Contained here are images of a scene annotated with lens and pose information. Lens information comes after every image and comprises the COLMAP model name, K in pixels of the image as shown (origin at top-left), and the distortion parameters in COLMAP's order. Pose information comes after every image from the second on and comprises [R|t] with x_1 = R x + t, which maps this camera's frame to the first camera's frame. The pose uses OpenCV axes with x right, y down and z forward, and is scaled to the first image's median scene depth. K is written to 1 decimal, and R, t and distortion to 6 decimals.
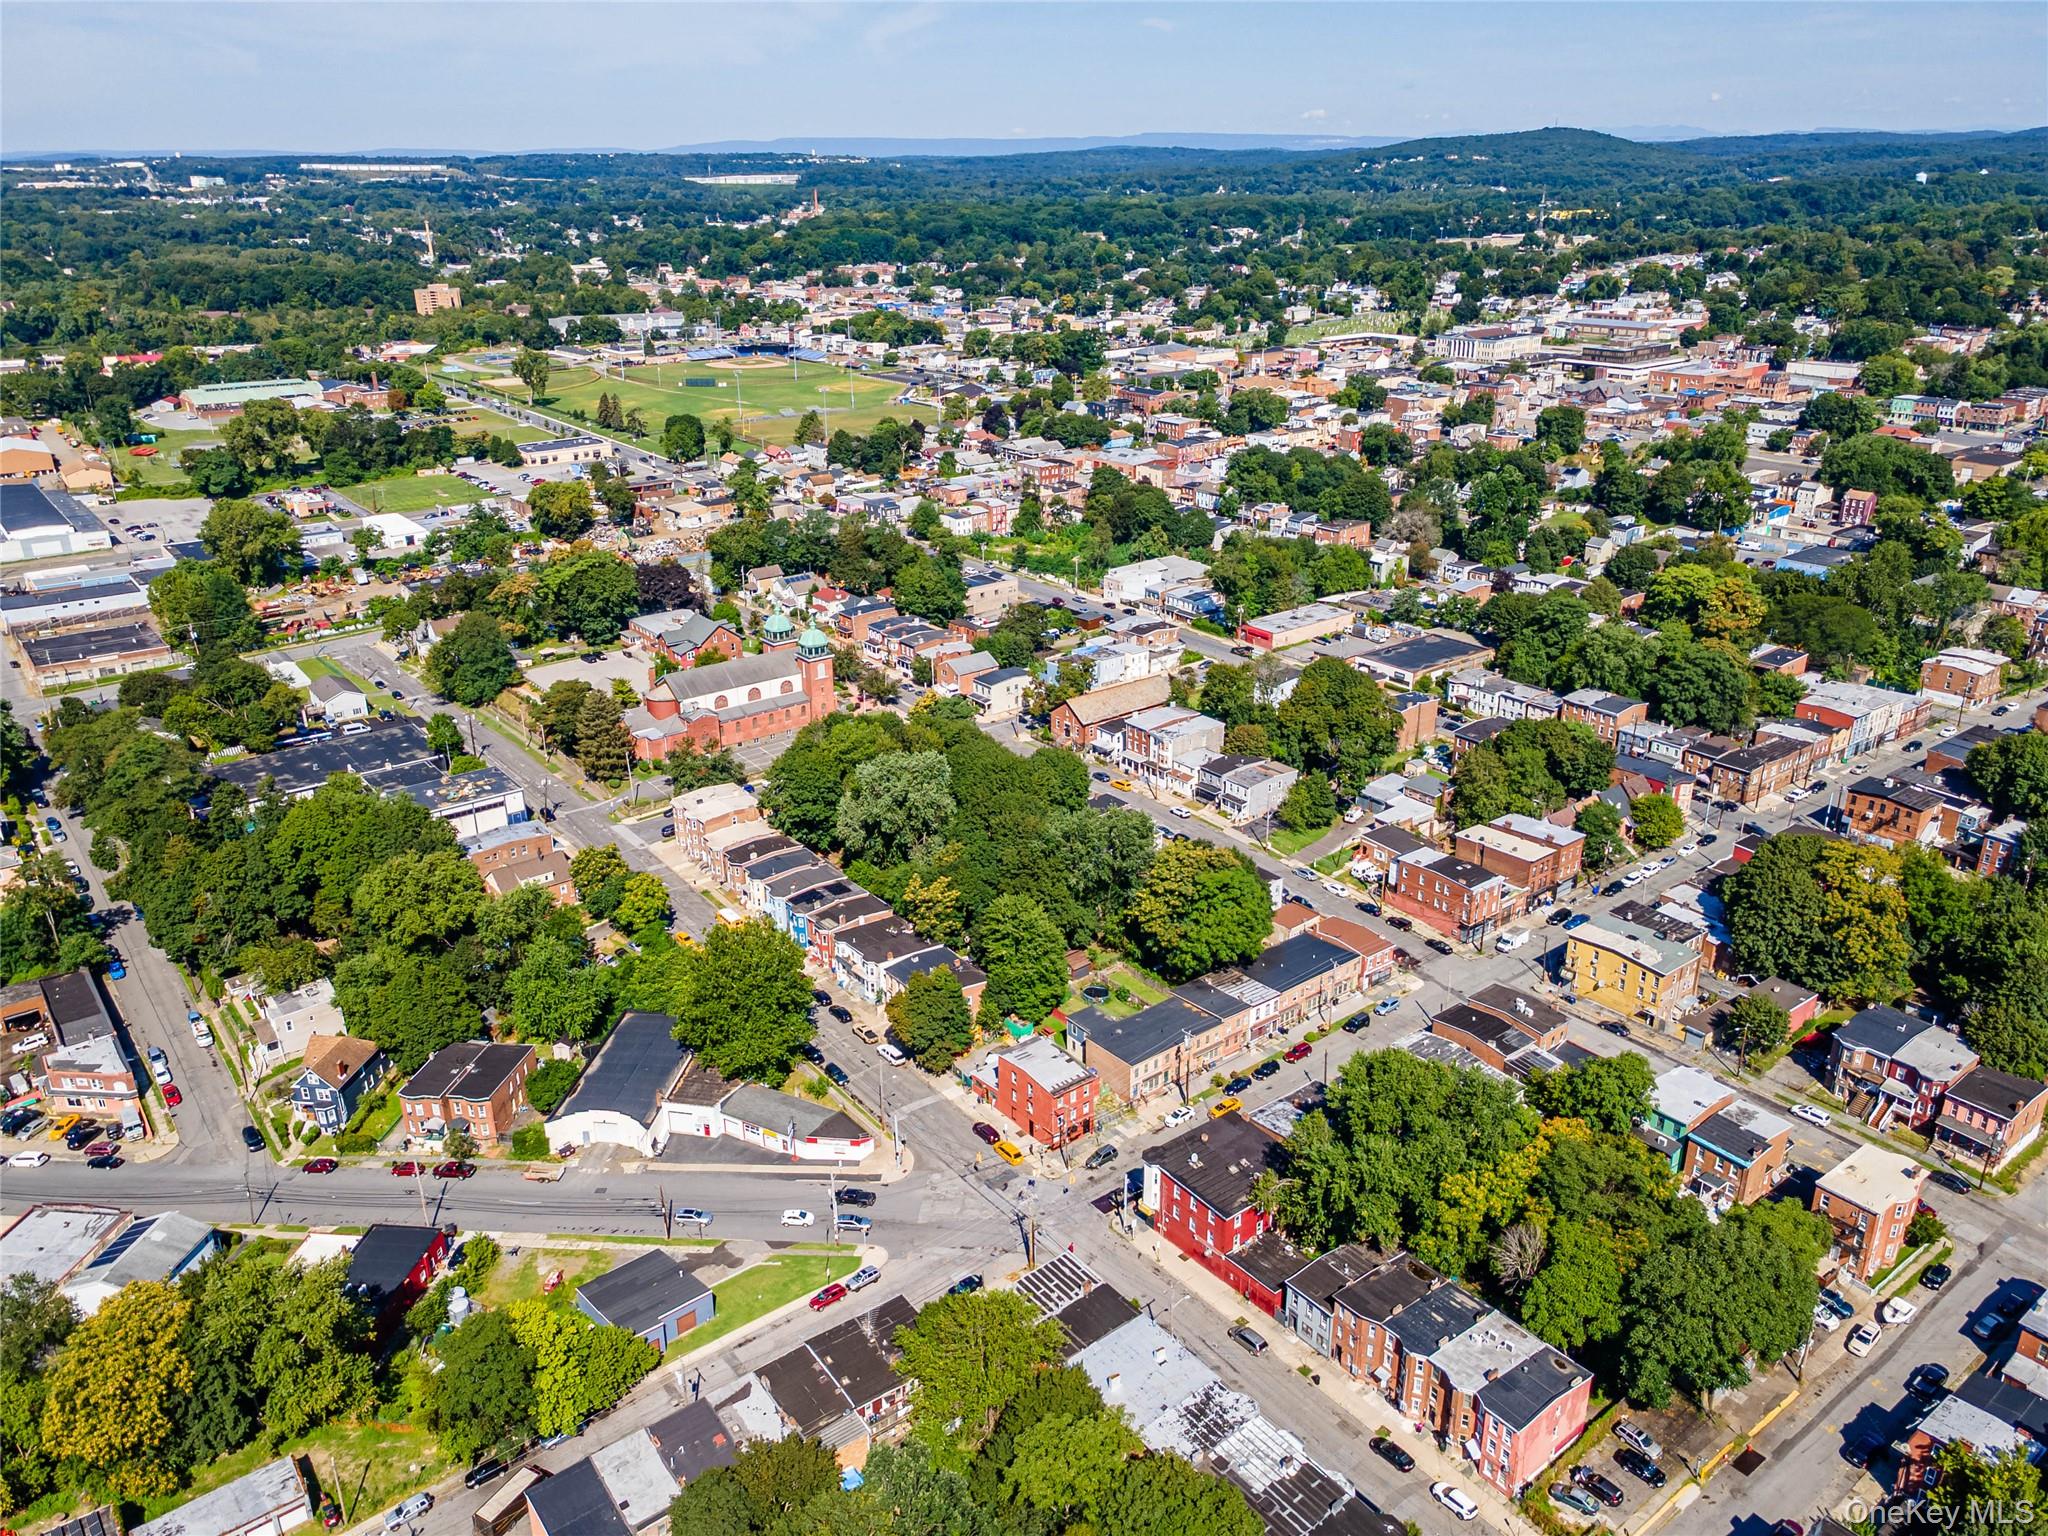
lens RADIAL K [[1517.6, 0, 1017.6], [0, 1517.6, 762.4], [0, 0, 1]] dist [0.050348, 0.001951]
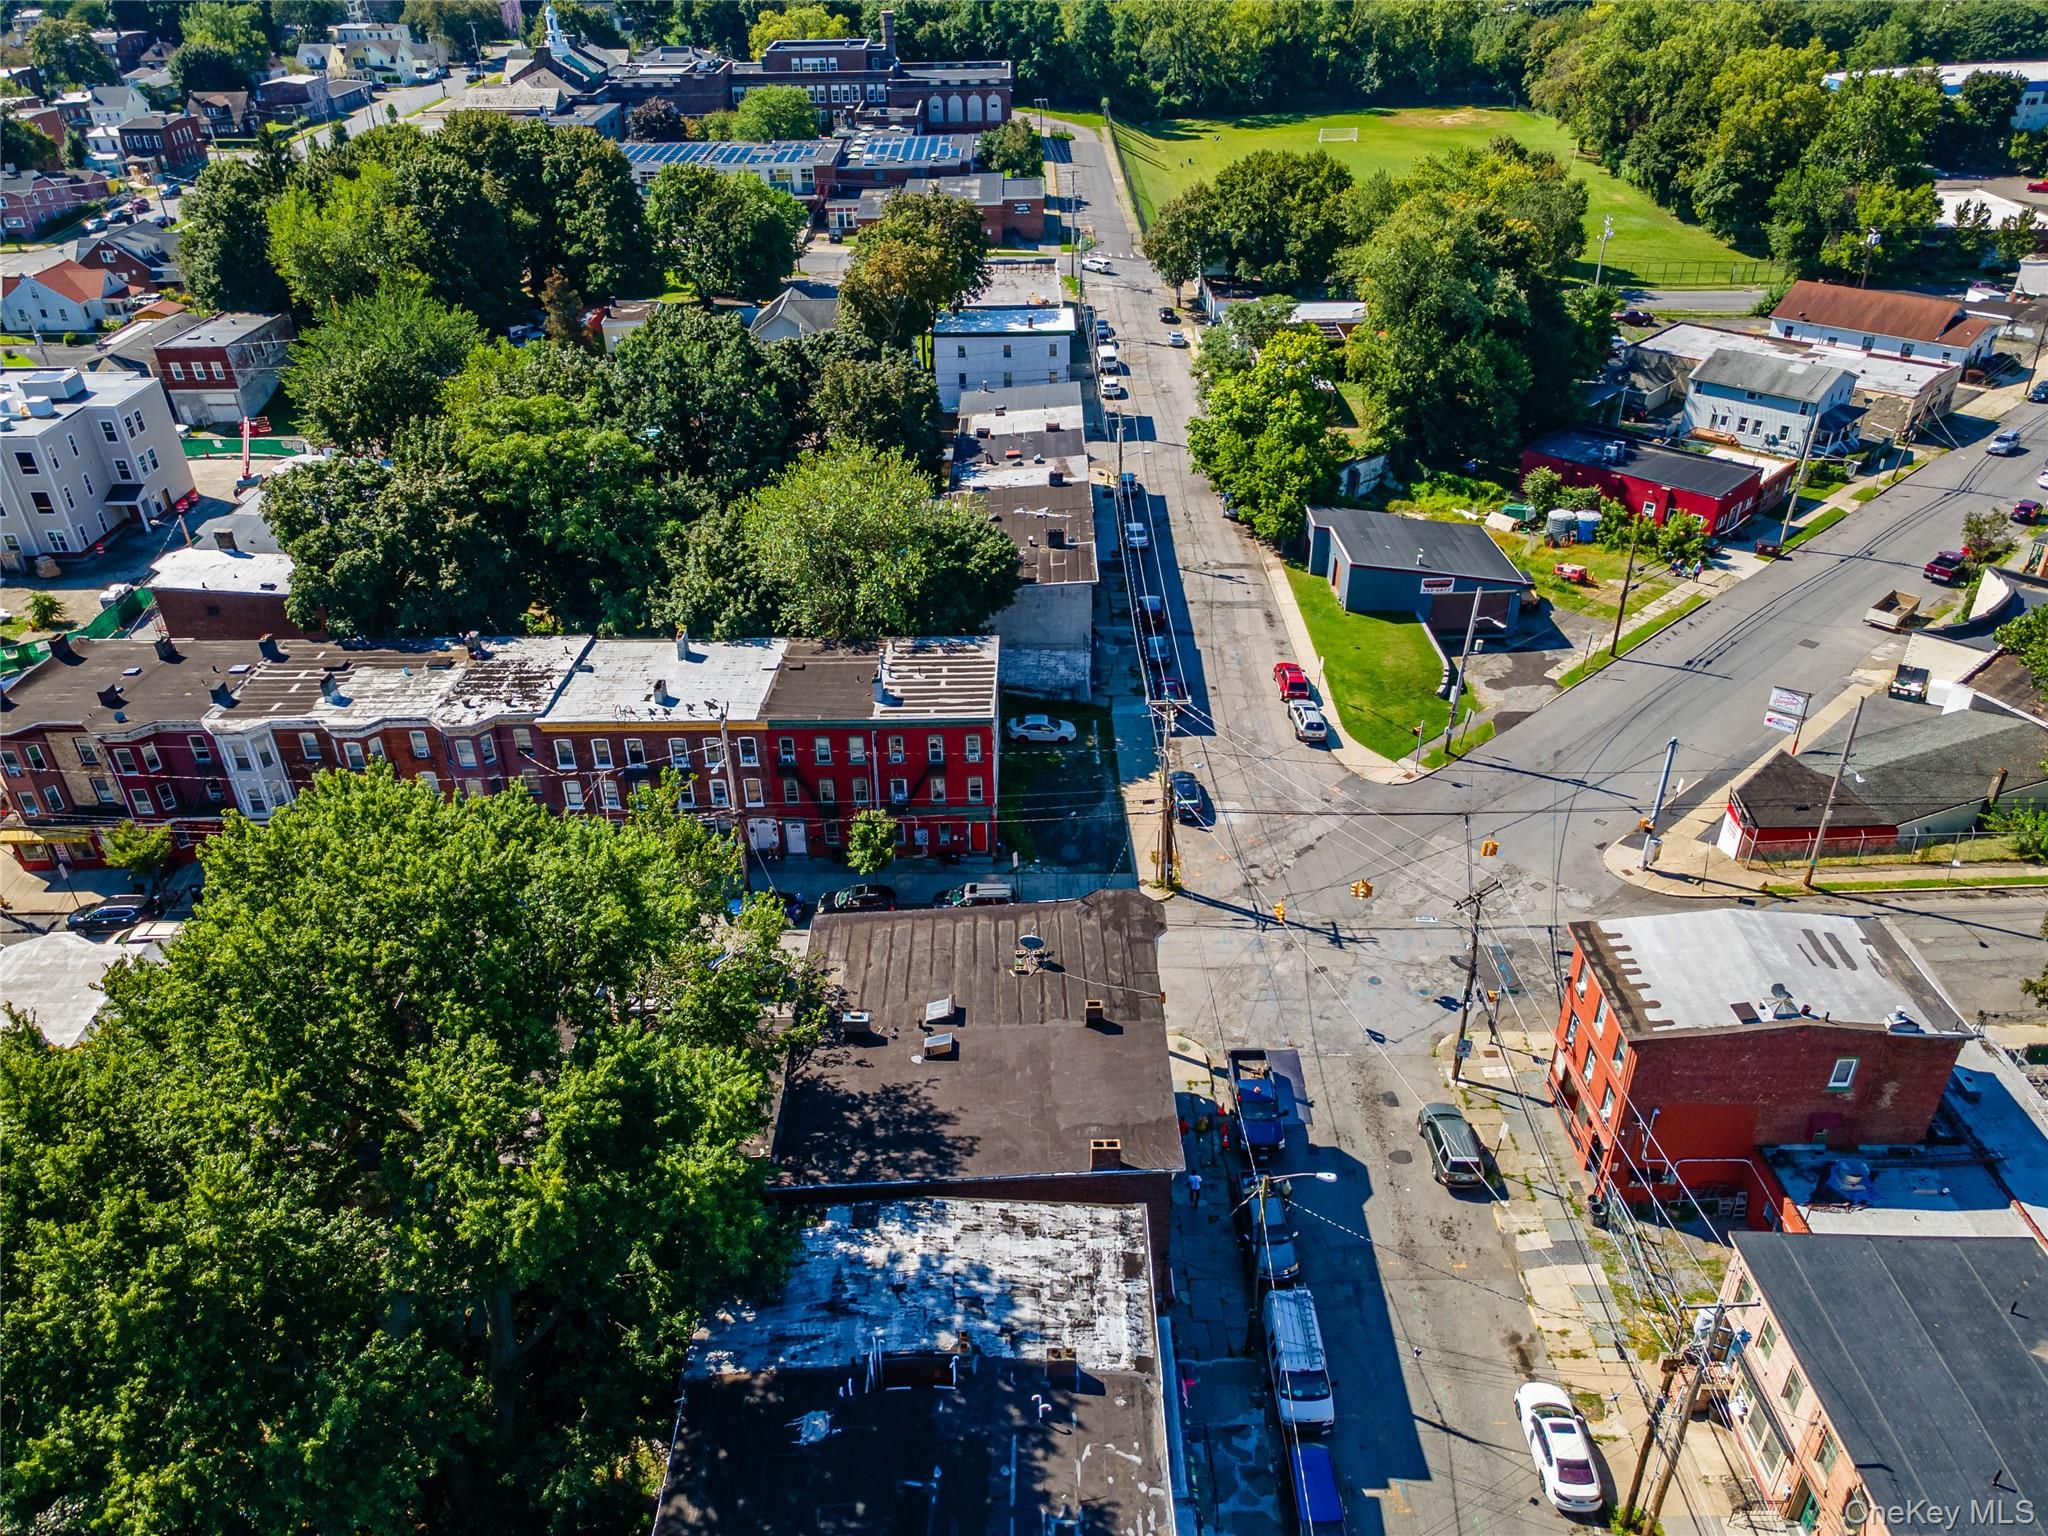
lens RADIAL K [[1535.5, 0, 1012.8], [0, 1535.5, 700.7], [0, 0, 1]] dist [0.022578, 0.001036]
pose [[-0.609780, 0.403625, -0.682096, 0.186354], [-0.272155, 0.701650, 0.658497, 0.001886], [0.744379, 0.587175, -0.318004, 0.612929]]
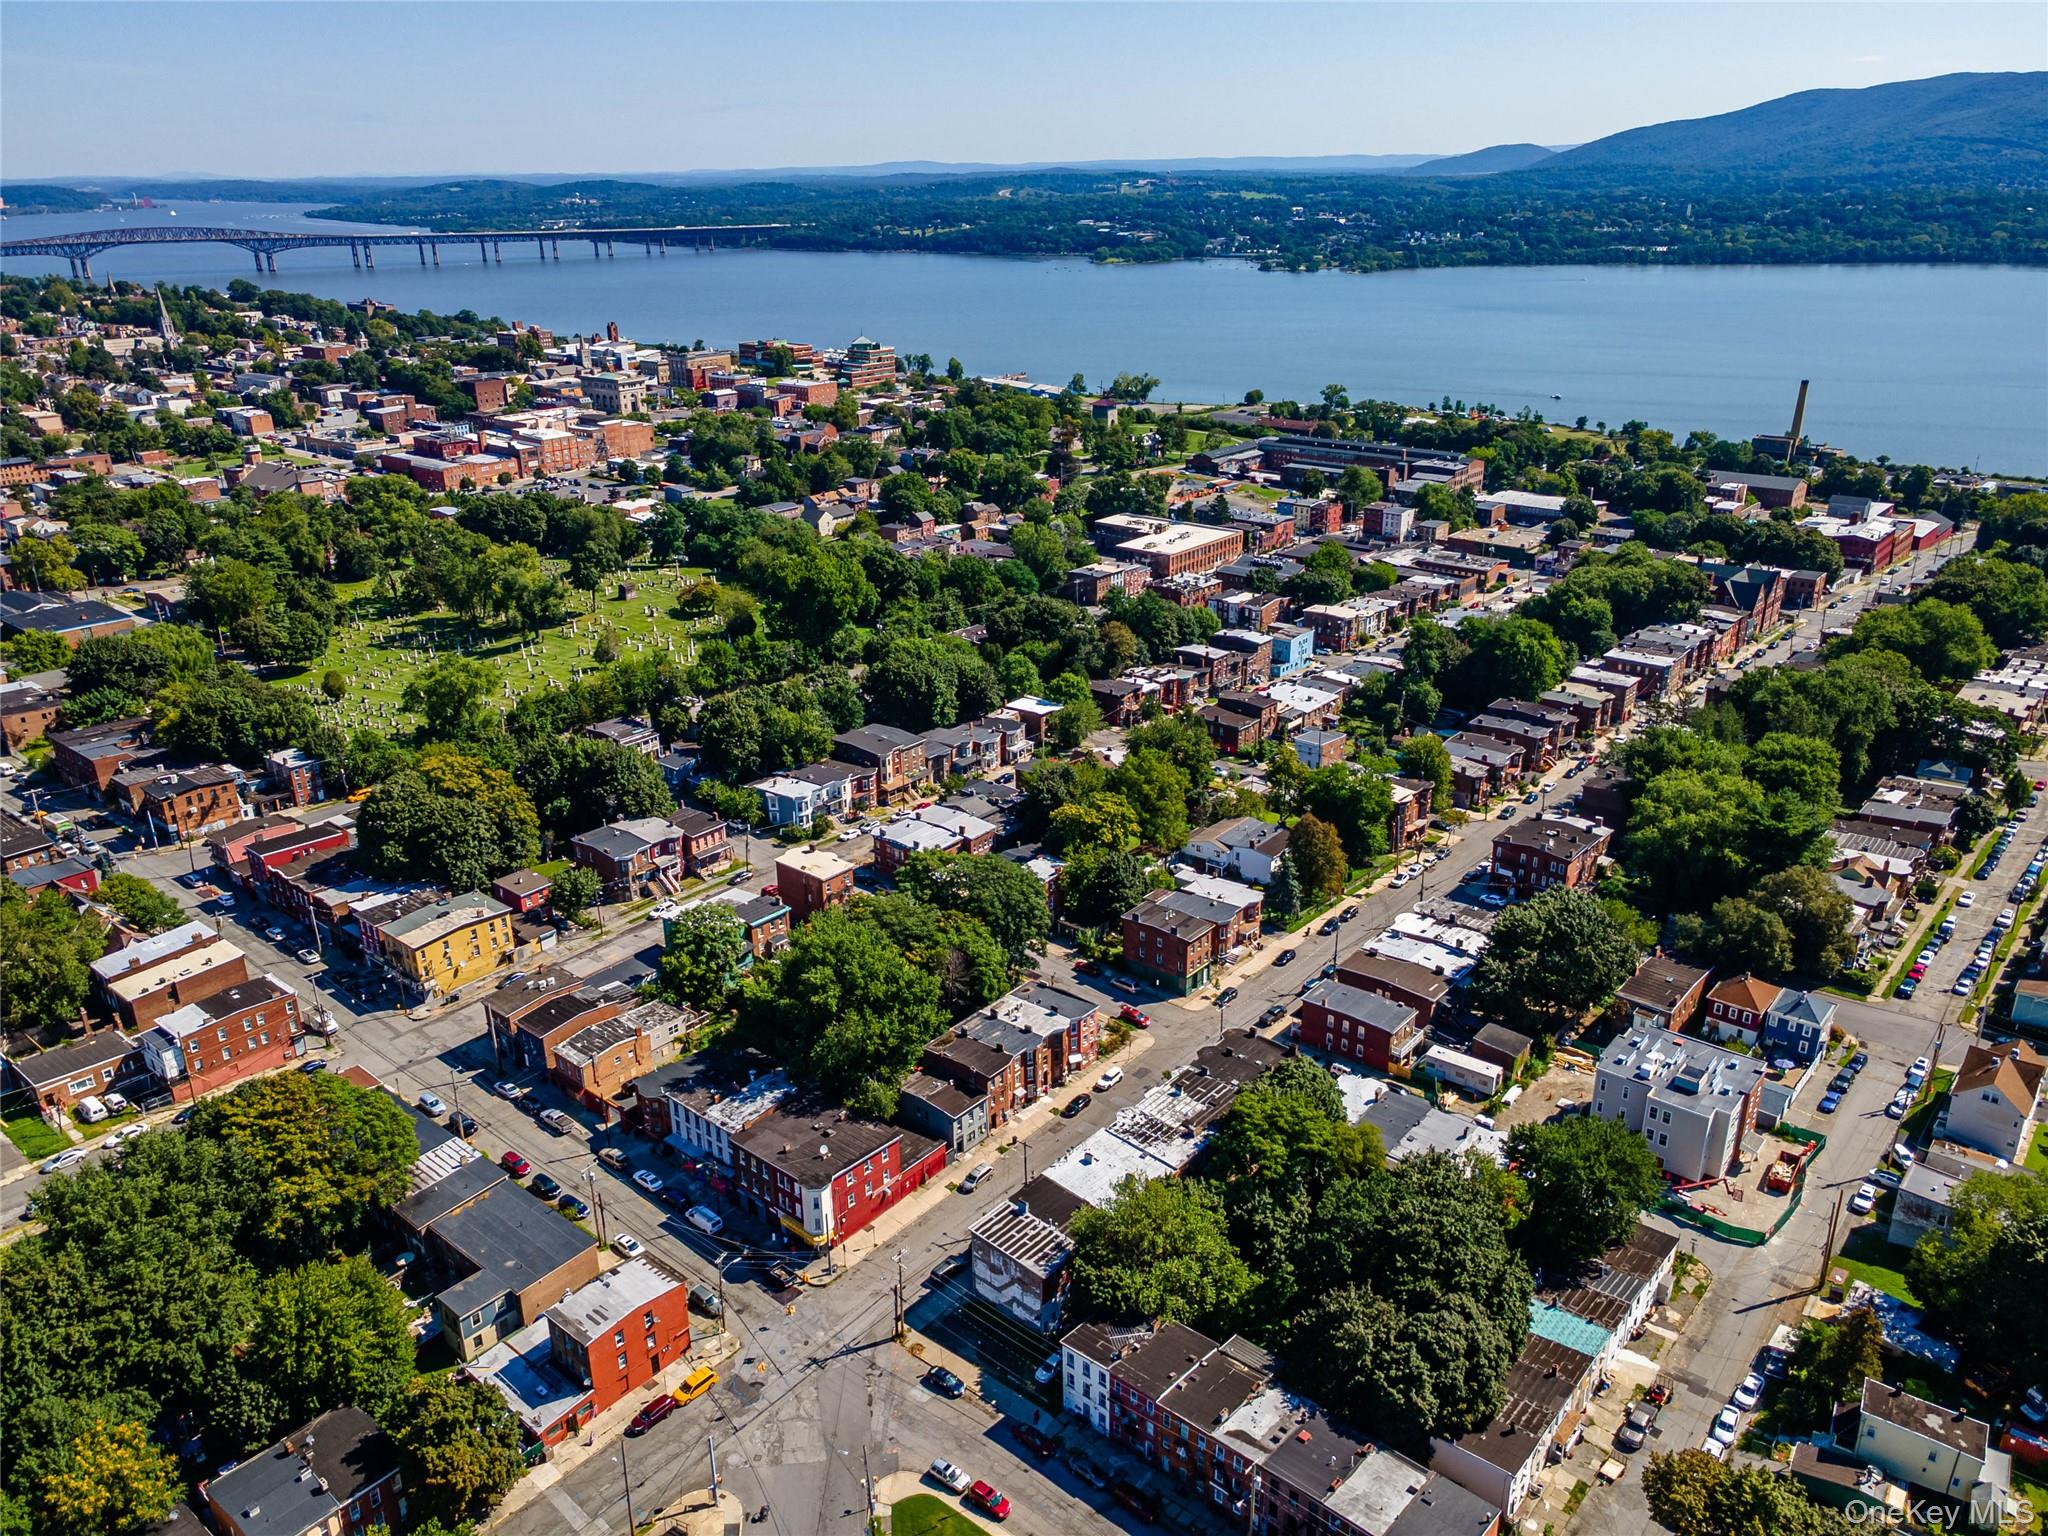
lens RADIAL K [[1517.6, 0, 1017.6], [0, 1517.6, 762.4], [0, 0, 1]] dist [0.050348, 0.001951]
pose [[-0.205764, -0.346761, 0.915105, -0.409831], [0.378688, 0.834049, 0.401196, -0.167095], [-0.902362, 0.429091, -0.040303, 0.469408]]
